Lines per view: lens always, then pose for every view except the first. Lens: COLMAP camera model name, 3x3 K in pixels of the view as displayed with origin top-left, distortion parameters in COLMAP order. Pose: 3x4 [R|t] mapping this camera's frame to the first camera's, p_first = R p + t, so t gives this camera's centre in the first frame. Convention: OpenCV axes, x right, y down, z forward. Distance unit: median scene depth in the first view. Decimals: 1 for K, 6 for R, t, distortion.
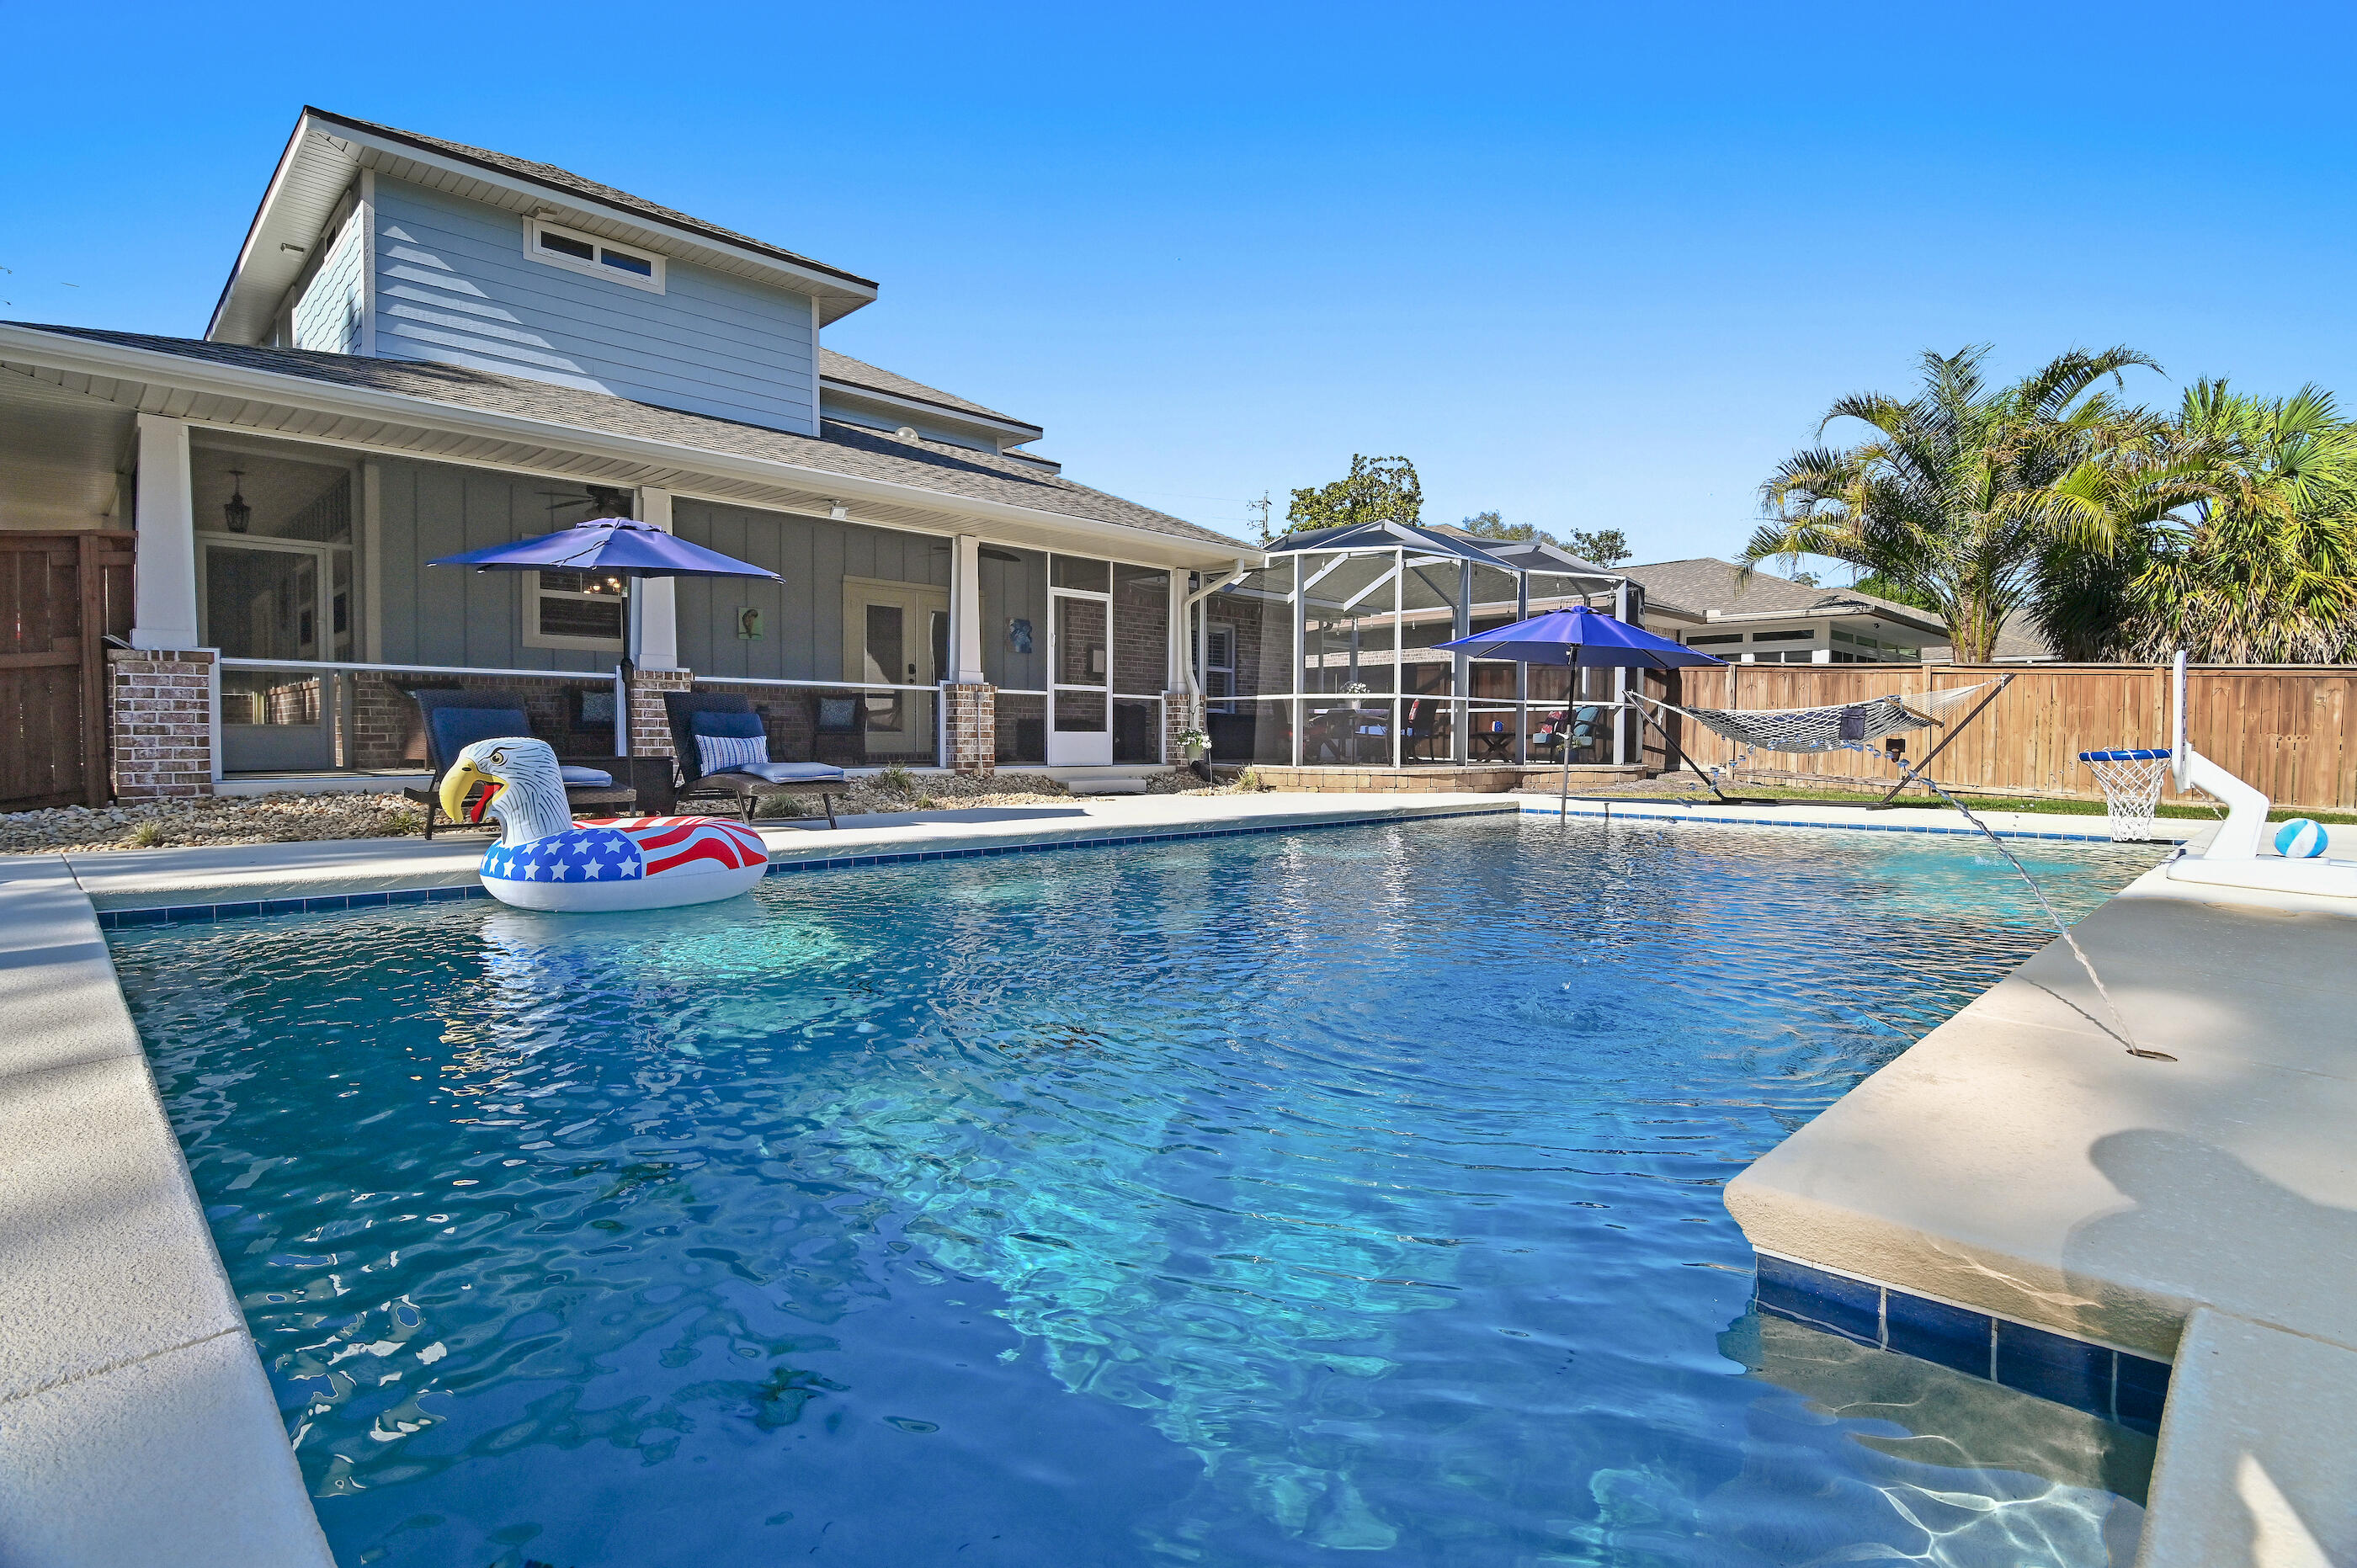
lens RADIAL K [[1181.6, 0, 1178.5], [0, 1181.6, 780.5], [0, 0, 1]] dist [-0.005636, -0.000433]
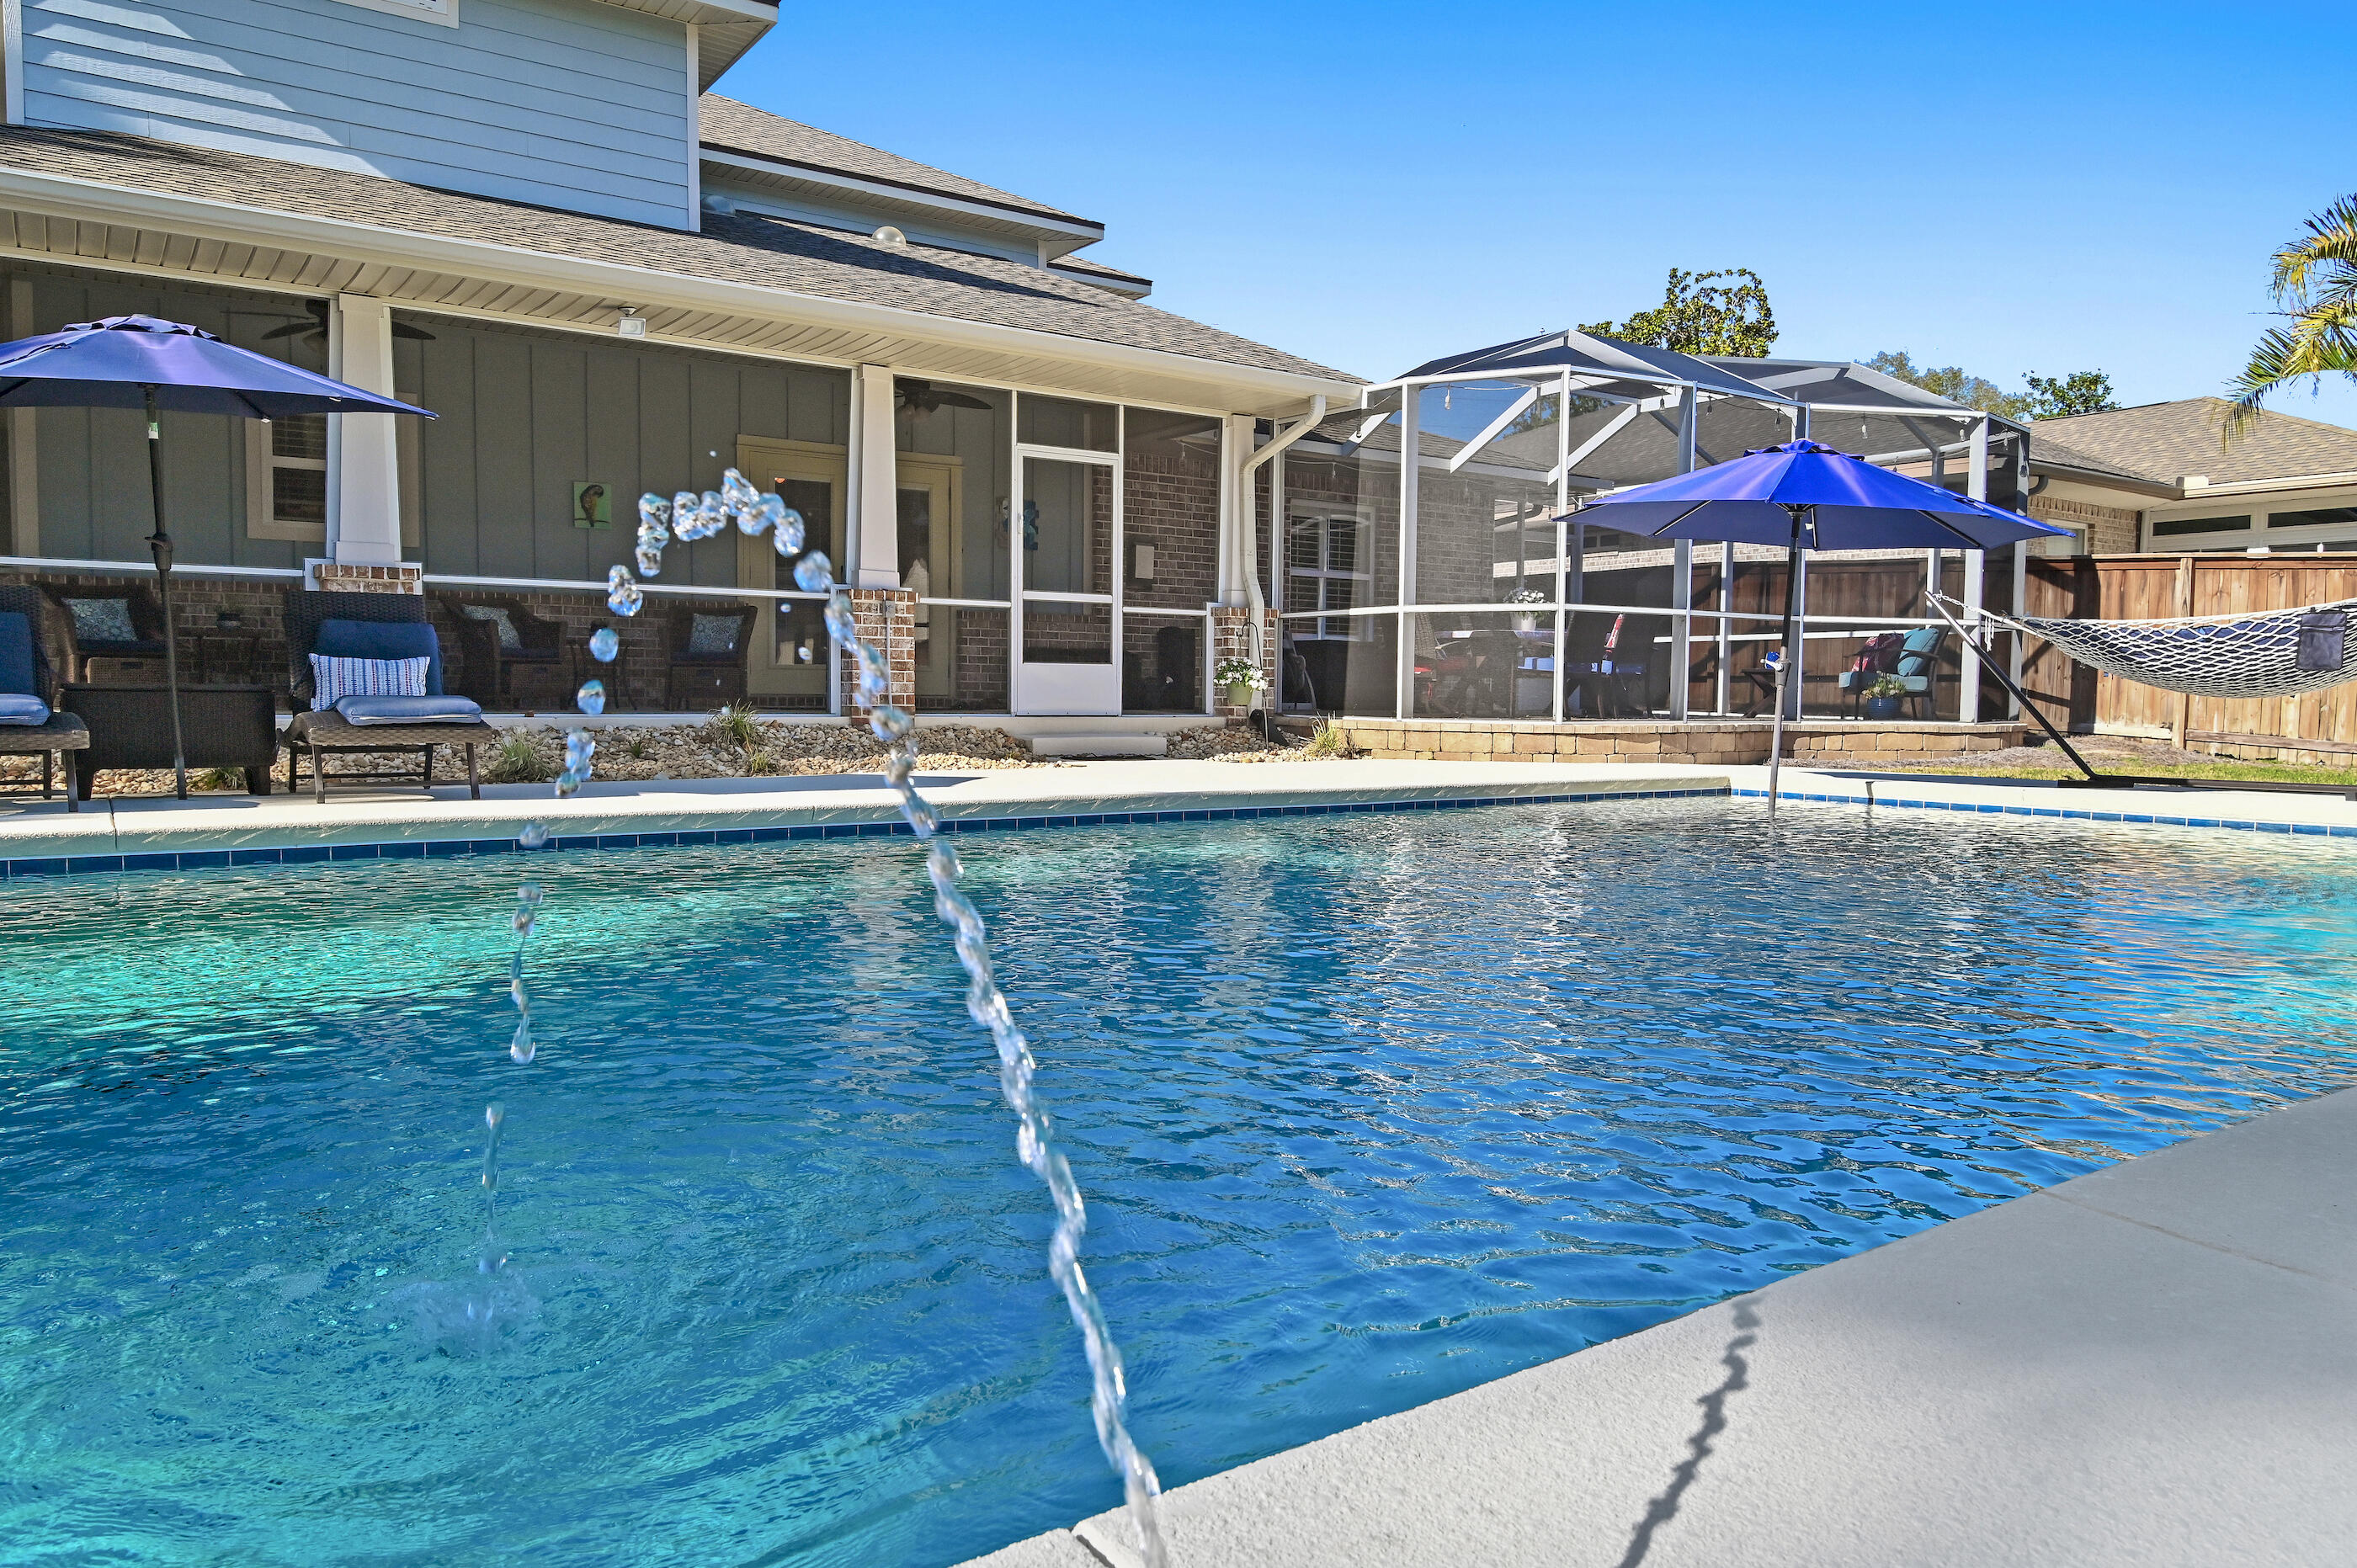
lens RADIAL K [[1613.9, 0, 1178.4], [0, 1613.9, 782.8], [0, 0, 1]] dist [-0.000899, 0.008415]
pose [[0.983512, 0.014521, -0.180262, 0.137392], [-0.011111, 0.999740, 0.019913, 0.006232], [0.180504, -0.017582, 0.983417, 0.119968]]
